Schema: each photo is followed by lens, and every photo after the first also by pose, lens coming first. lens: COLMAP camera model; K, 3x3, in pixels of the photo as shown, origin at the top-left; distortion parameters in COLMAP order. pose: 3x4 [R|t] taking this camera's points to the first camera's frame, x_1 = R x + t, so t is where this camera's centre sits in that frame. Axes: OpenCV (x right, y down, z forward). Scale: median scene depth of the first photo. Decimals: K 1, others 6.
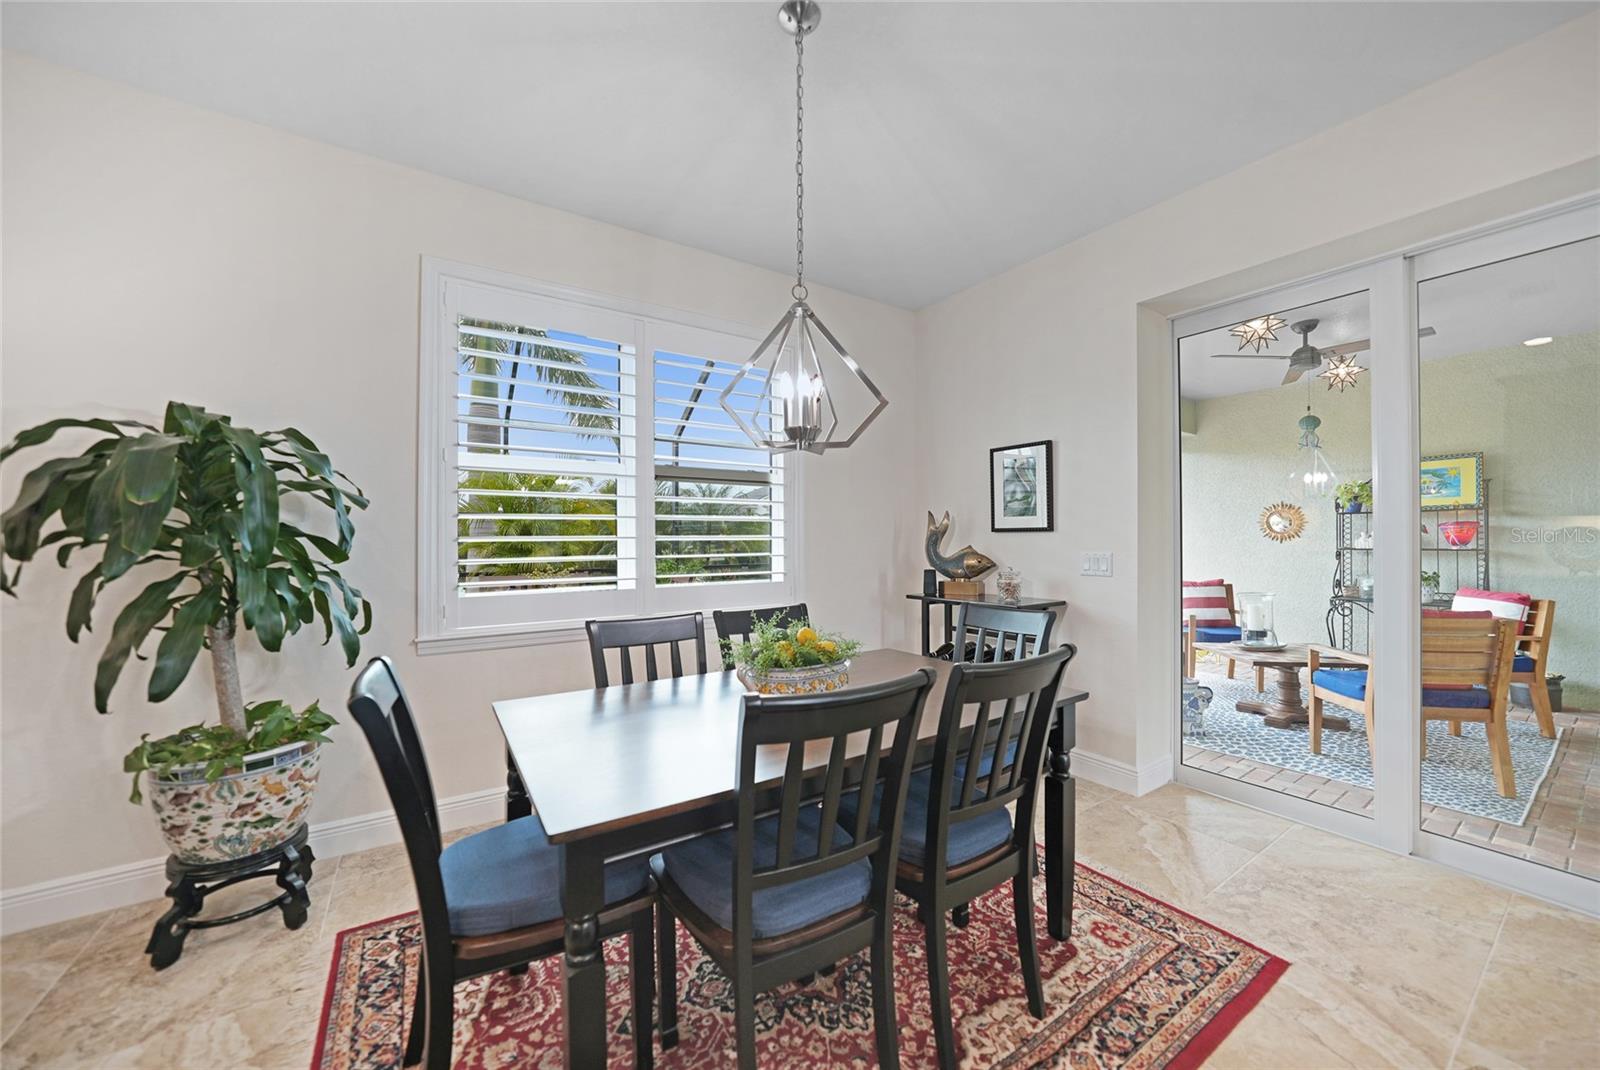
lens RADIAL K [[580.1, 0, 788.1], [0, 580.1, 535.9], [0, 0, 1]] dist [-0.020326, 0.000440]
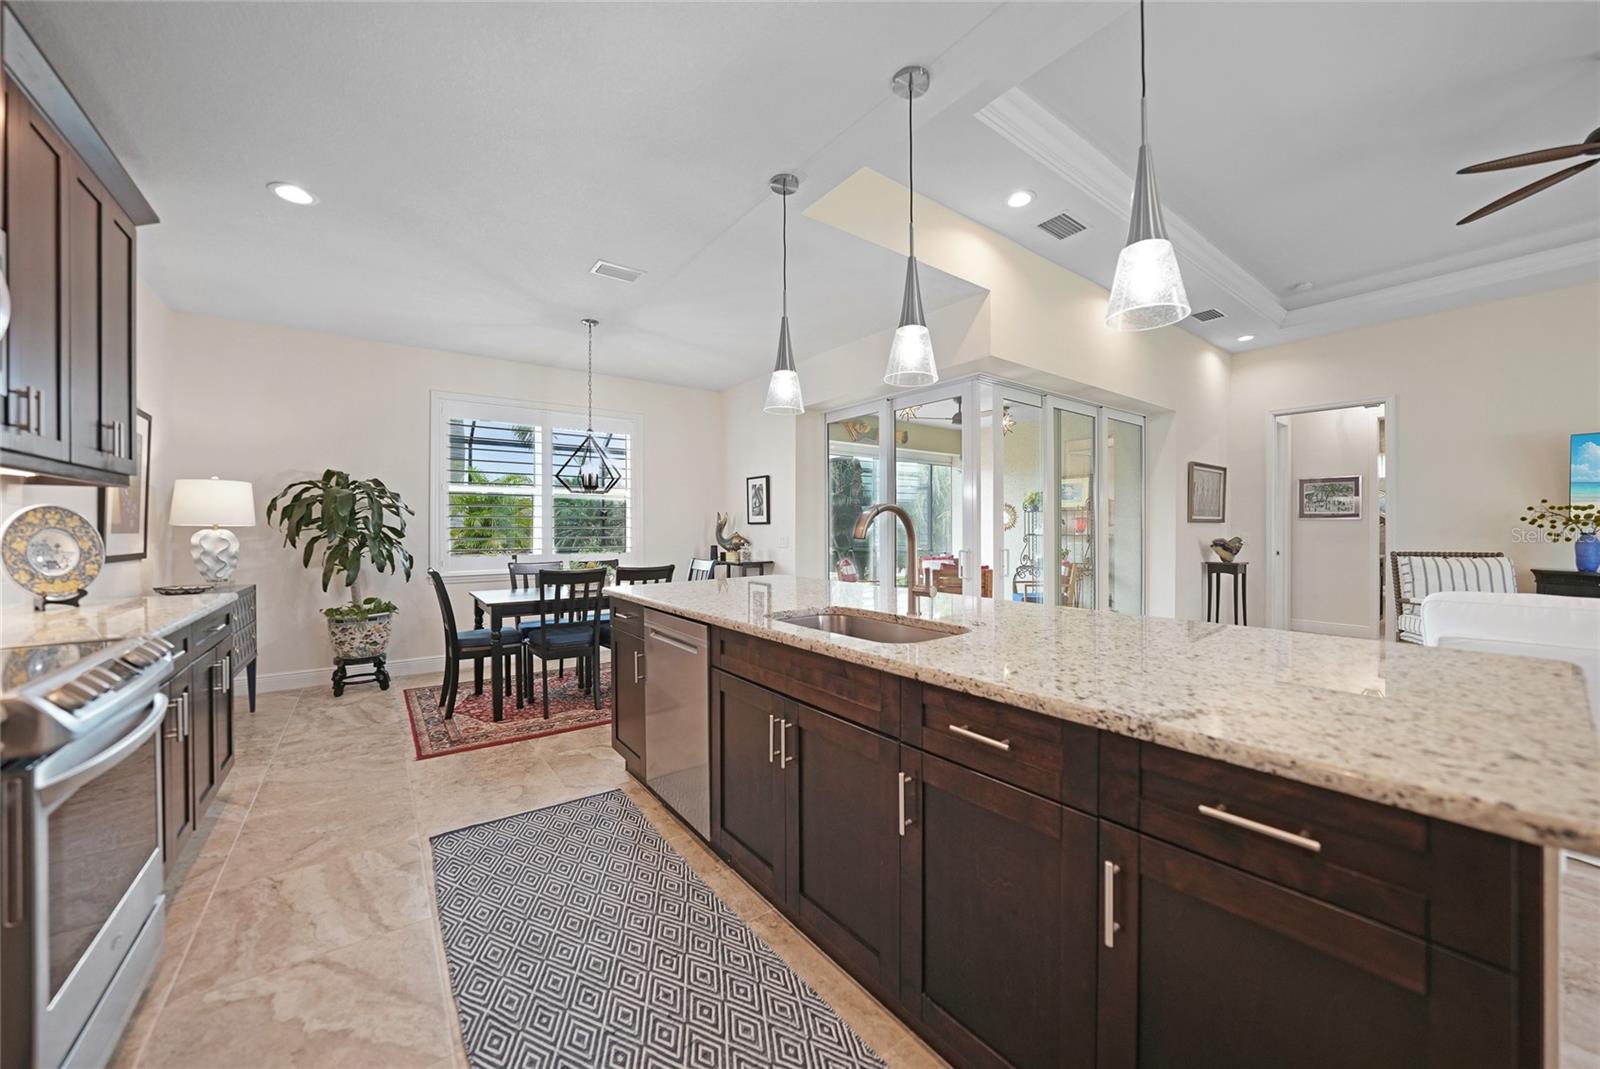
lens RADIAL K [[588.6, 0, 779.5], [0, 588.6, 528.6], [0, 0, 1]] dist [-0.021492, -0.000015]
pose [[0.998598, 0.000587, 0.052926, 0.630164], [-0.000974, 0.999973, 0.007276, -0.011828], [-0.052921, -0.007317, 0.998572, -1.450322]]
